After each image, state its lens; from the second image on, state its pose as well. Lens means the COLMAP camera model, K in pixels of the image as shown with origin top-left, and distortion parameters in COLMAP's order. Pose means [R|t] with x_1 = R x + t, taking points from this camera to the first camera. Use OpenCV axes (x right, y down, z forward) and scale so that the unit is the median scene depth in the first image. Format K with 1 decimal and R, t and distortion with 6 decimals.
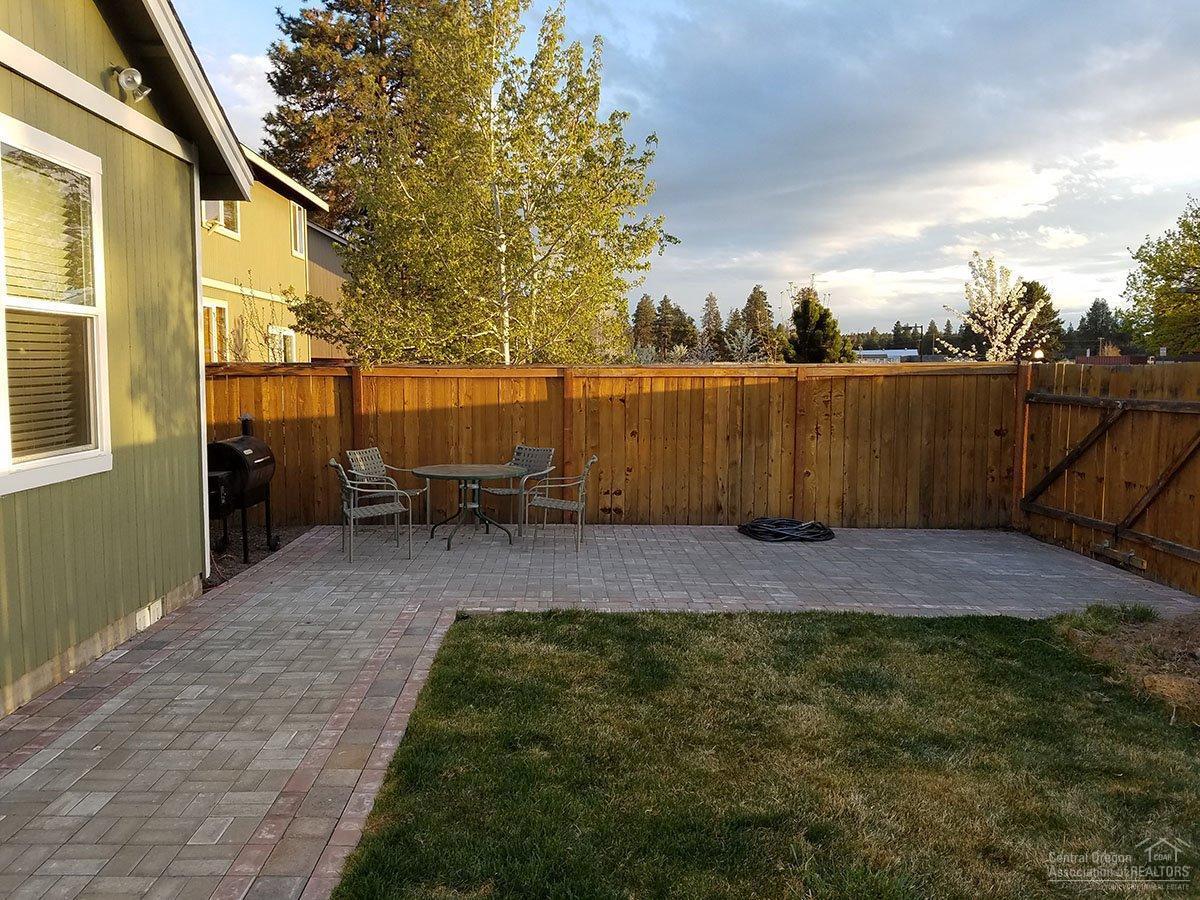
lens RADIAL K [[892.1, 0, 601.0], [0, 892.1, 430.5], [0, 0, 1]] dist [0.195925, -0.314491]
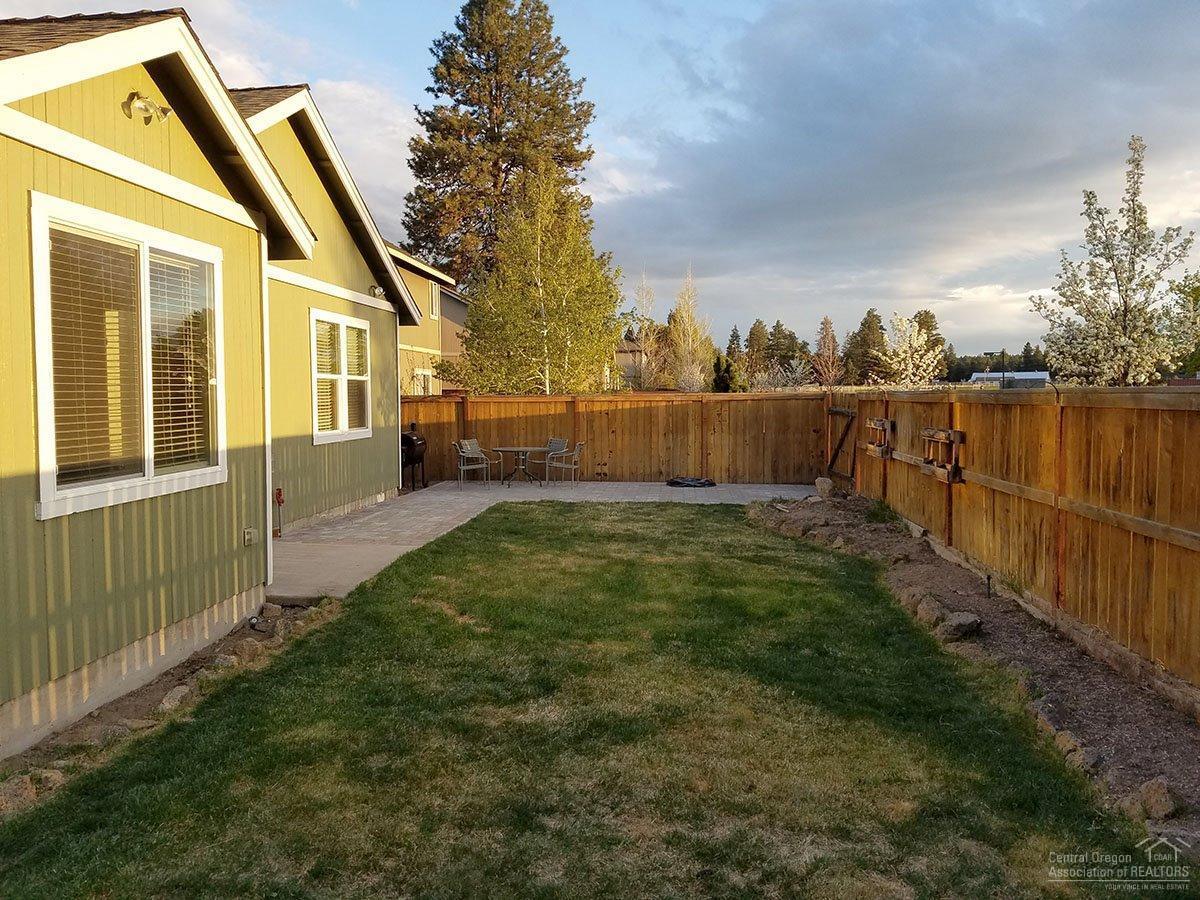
lens RADIAL K [[904.2, 0, 605.0], [0, 904.2, 406.7], [0, 0, 1]] dist [0.249098, -0.000588]
pose [[0.991909, -0.005480, -0.126831, 0.253112], [-0.001458, 0.998510, -0.054549, 0.053052], [0.126941, 0.054292, 0.990423, -0.830726]]
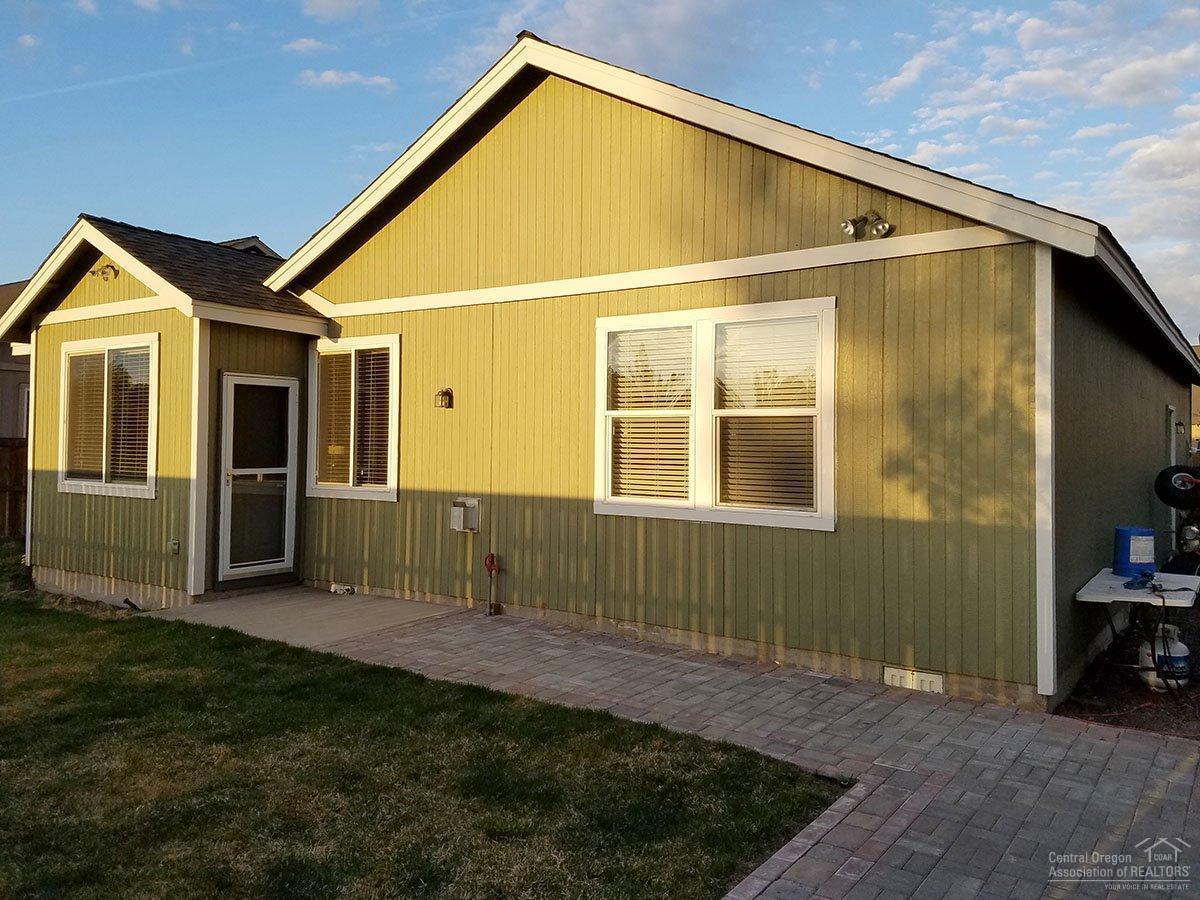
lens RADIAL K [[892.1, 0, 601.0], [0, 892.1, 430.5], [0, 0, 1]] dist [0.195925, -0.314491]
pose [[-0.604048, -0.026886, -0.796494, 0.371187], [-0.070818, 0.997288, 0.020044, -0.055014], [0.793795, 0.068513, -0.604314, 0.819251]]
